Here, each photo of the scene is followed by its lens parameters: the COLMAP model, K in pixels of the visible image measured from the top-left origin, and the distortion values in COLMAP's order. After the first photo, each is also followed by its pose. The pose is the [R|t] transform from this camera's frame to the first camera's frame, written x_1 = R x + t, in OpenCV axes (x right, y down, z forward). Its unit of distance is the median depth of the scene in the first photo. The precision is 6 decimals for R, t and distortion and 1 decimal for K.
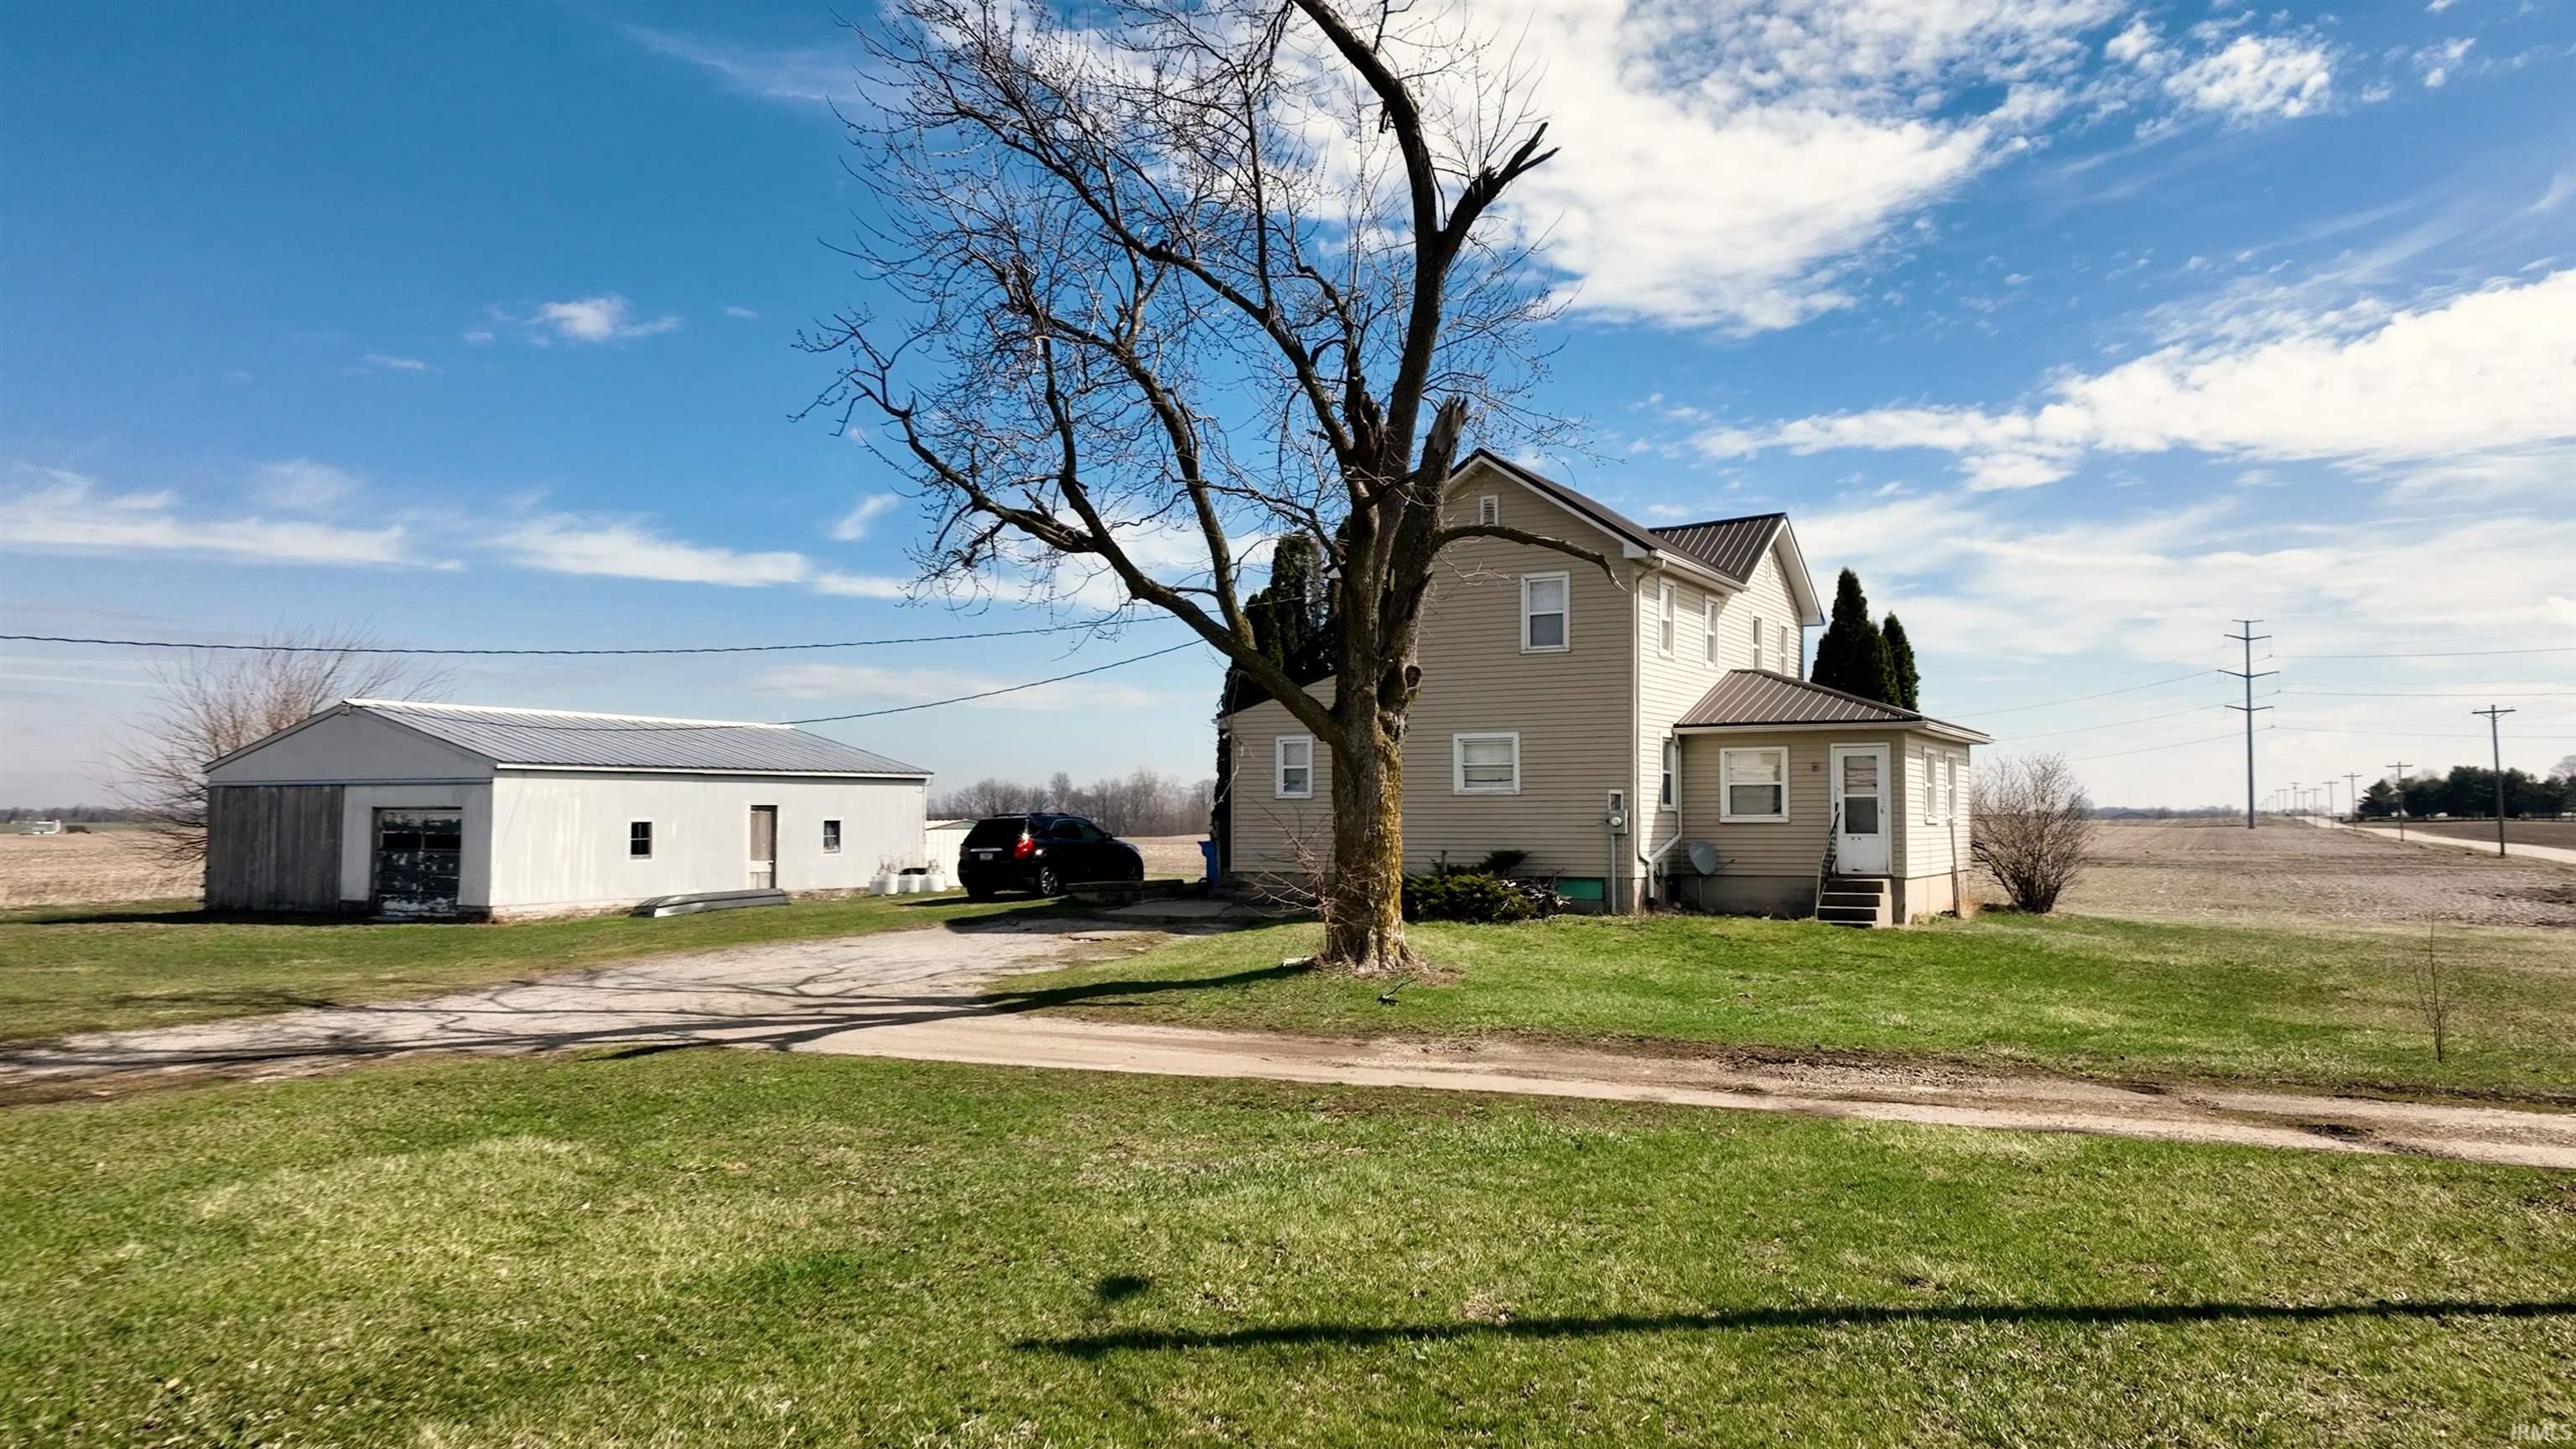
lens RADIAL K [[1826.5, 0, 1287.7], [0, 1826.5, 739.5], [0, 0, 1]] dist [-0.000009, 0.015072]
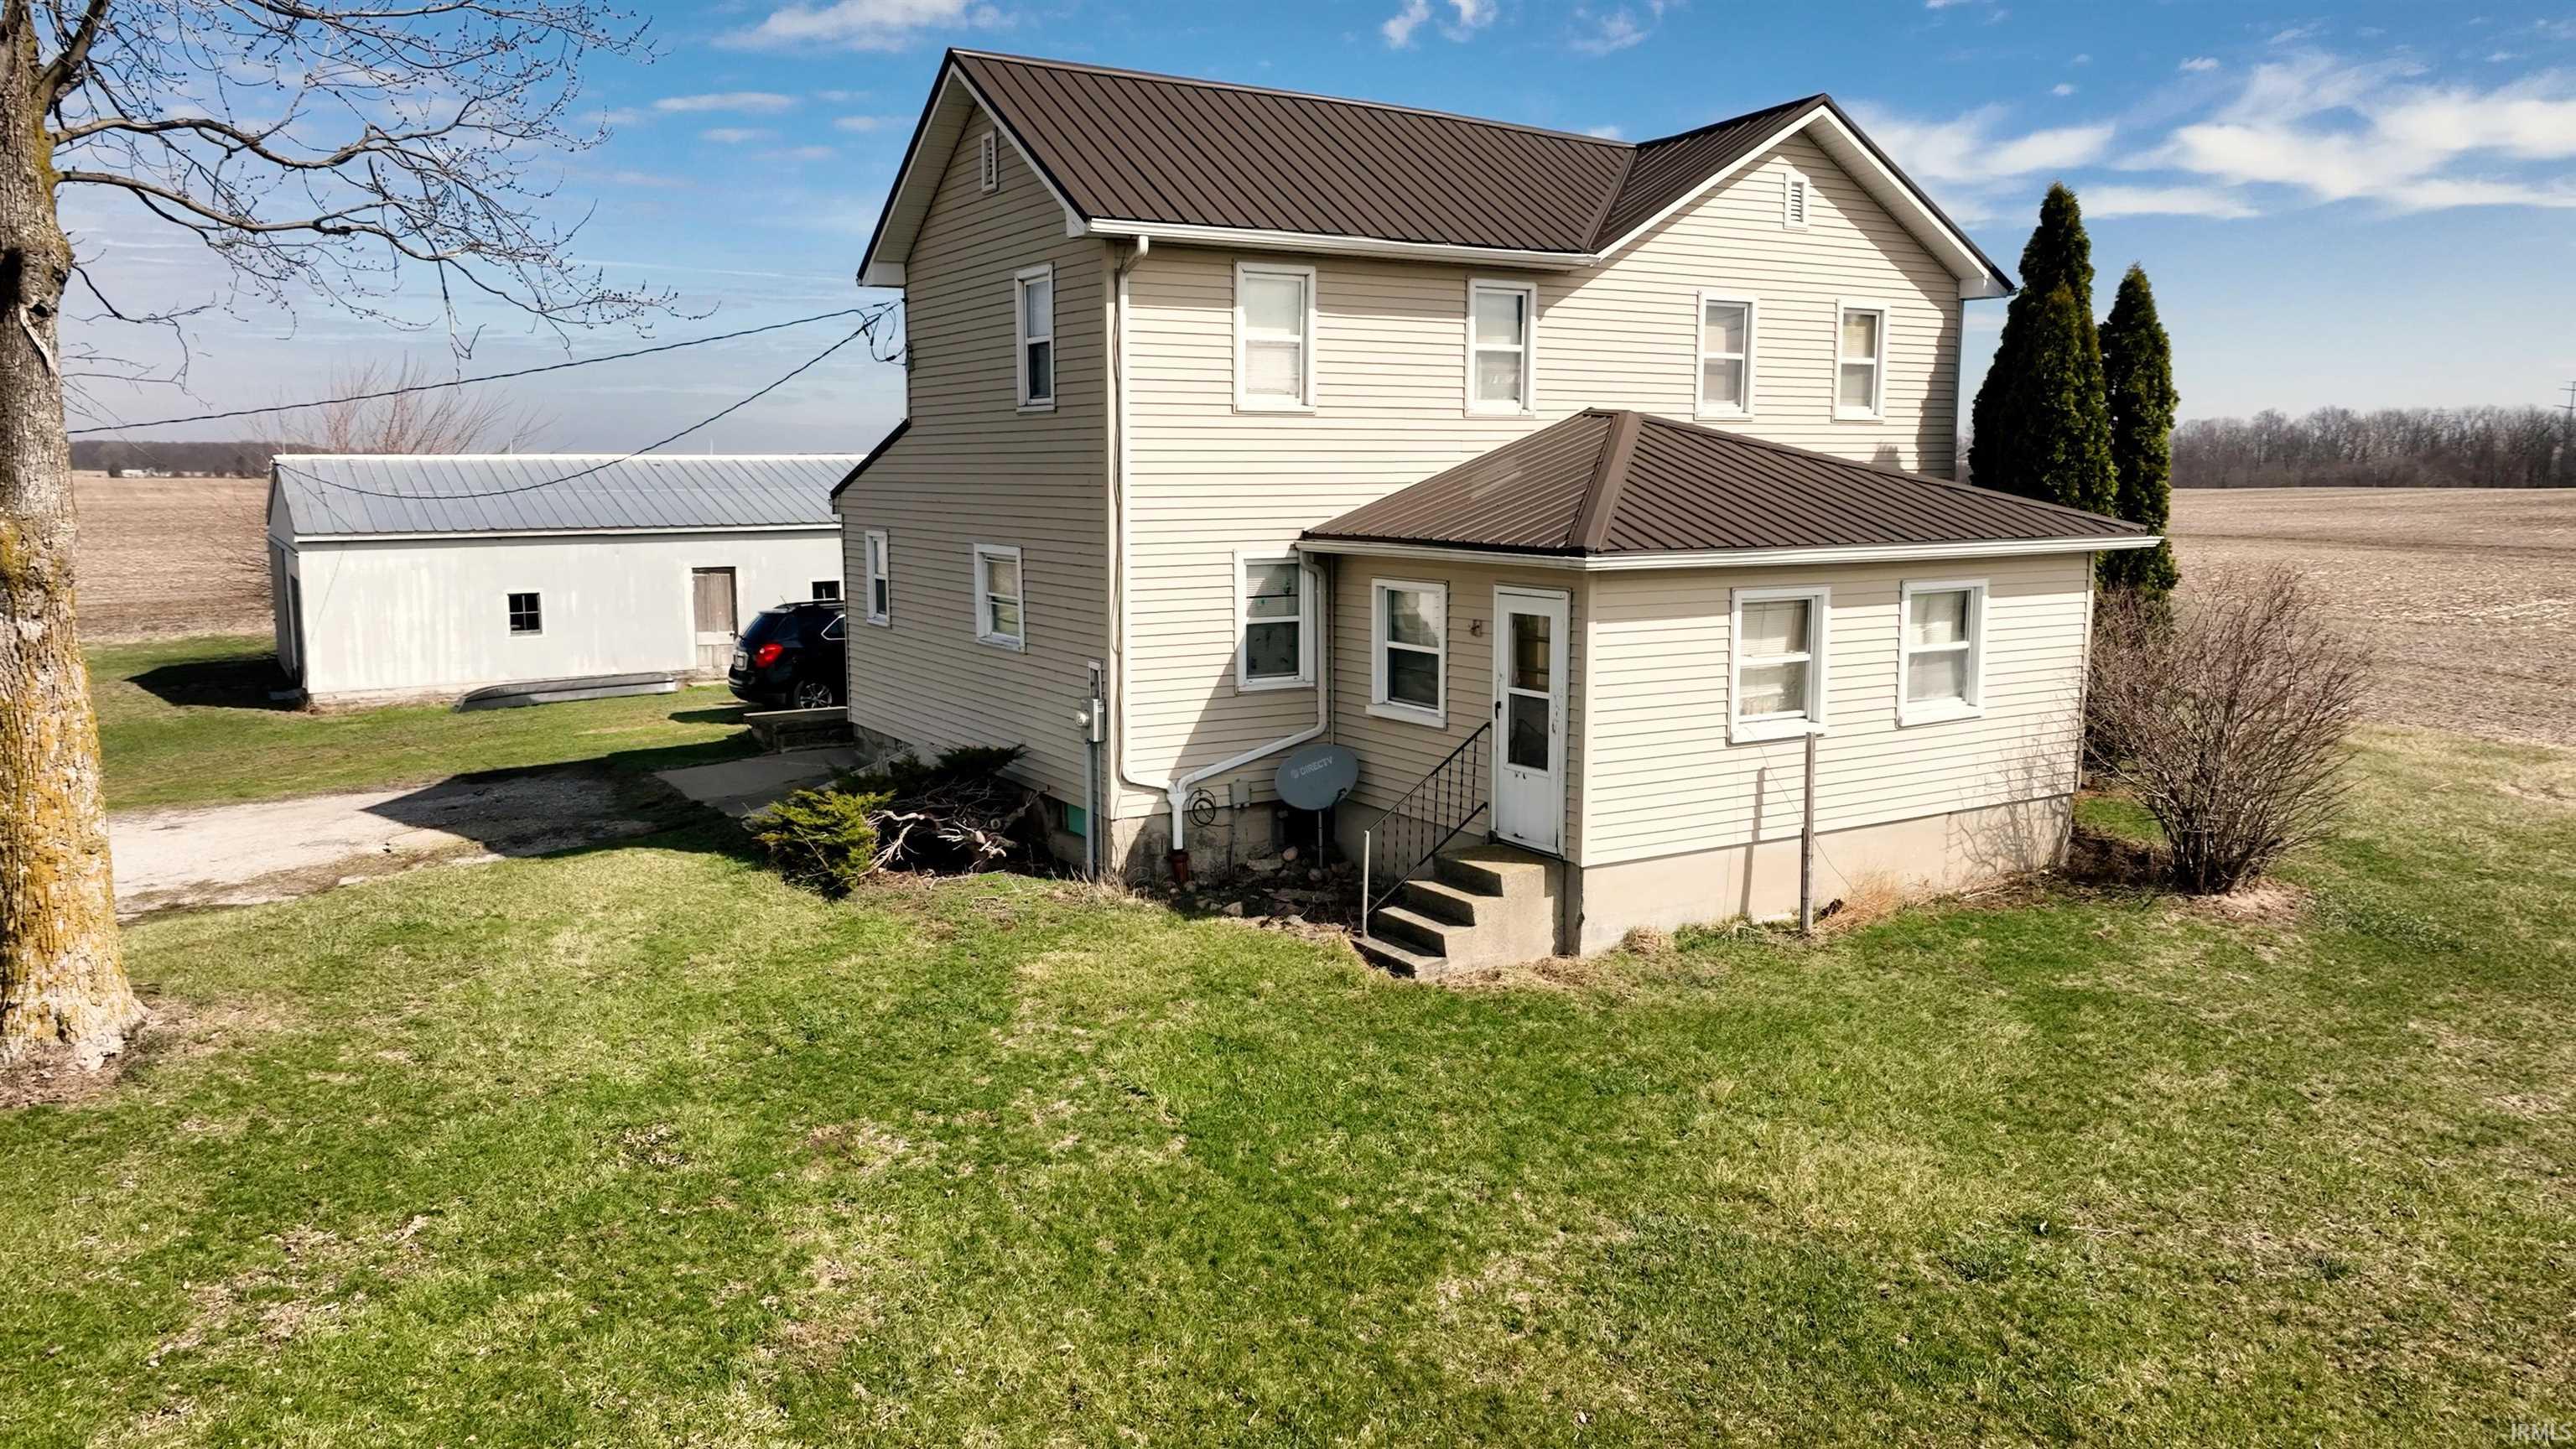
lens RADIAL K [[1826.5, 0, 1282.0], [0, 1826.5, 735.3], [0, 0, 1]] dist [-0.000009, 0.015072]
pose [[0.872795, 0.069402, -0.483127, 0.437434], [0.024093, 0.982506, 0.184665, -0.045905], [0.487491, -0.172815, 0.855855, 0.467691]]
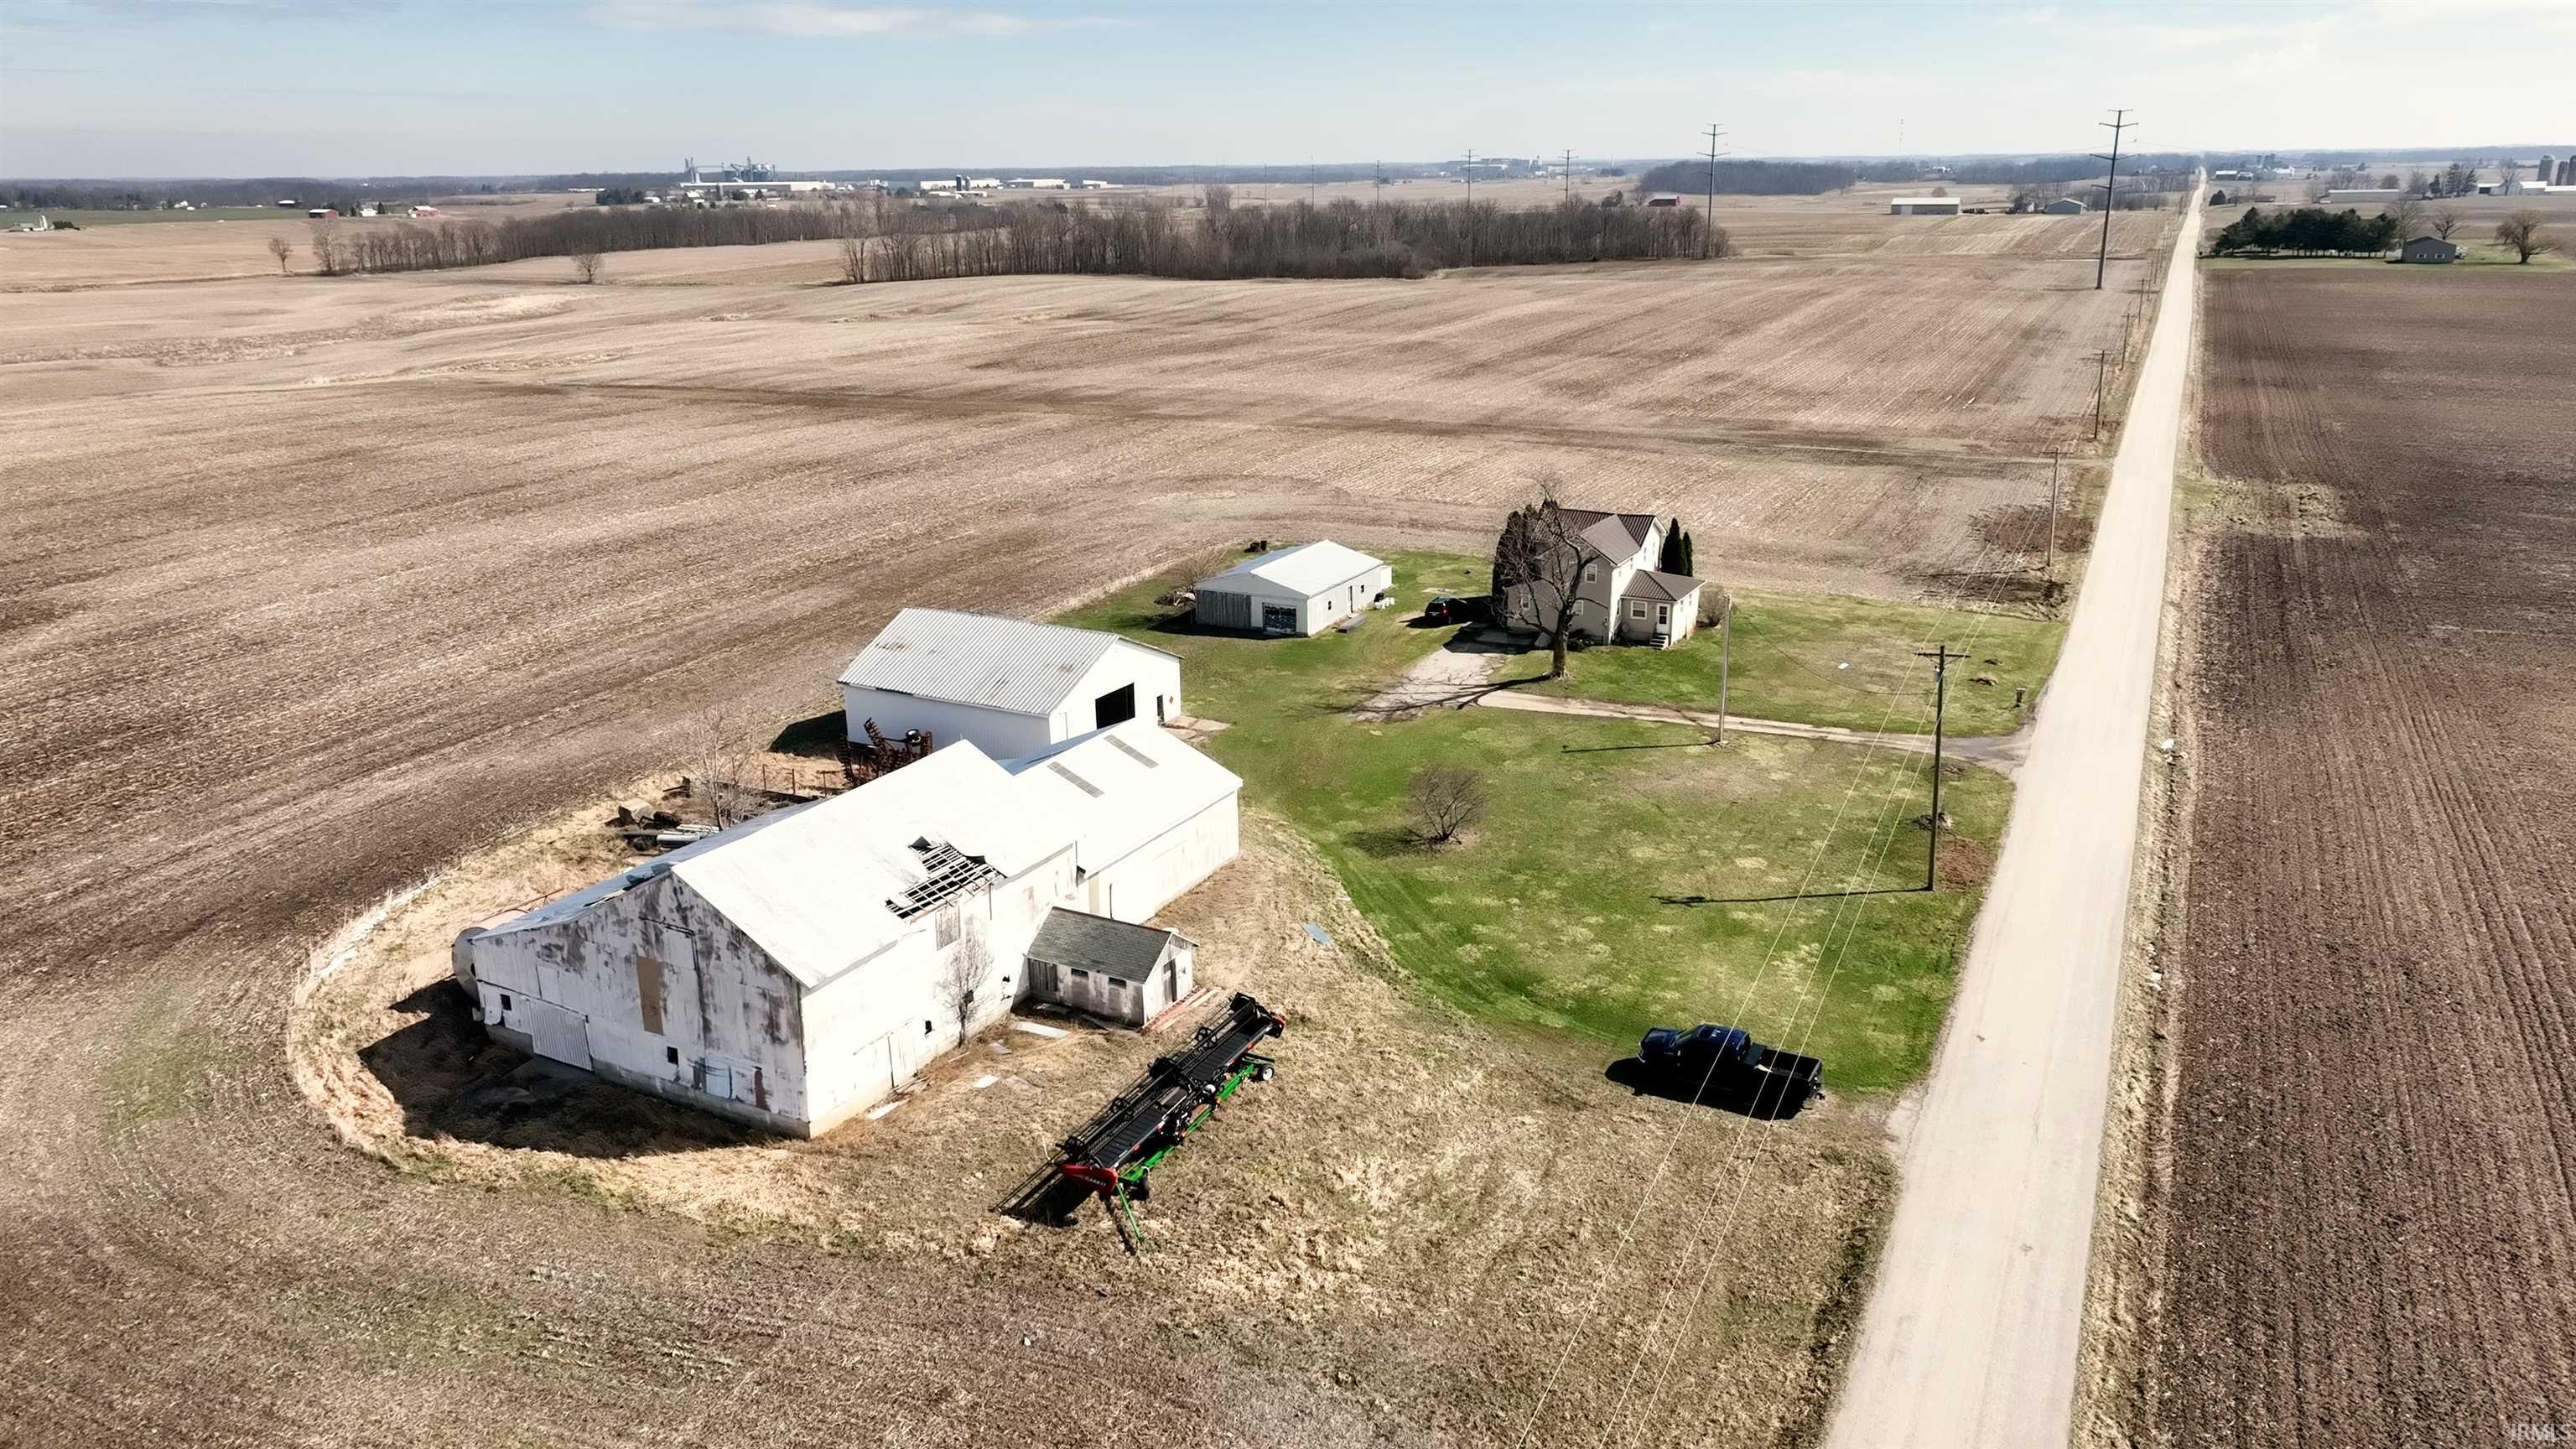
lens RADIAL K [[1826.5, 0, 1286.2], [0, 1826.5, 731.0], [0, 0, 1]] dist [-0.000009, 0.015072]
pose [[0.999591, -0.023494, 0.016285, -0.564927], [0.016539, 0.939953, 0.340904, -1.042020], [-0.023316, -0.340495, 0.939957, -2.712906]]
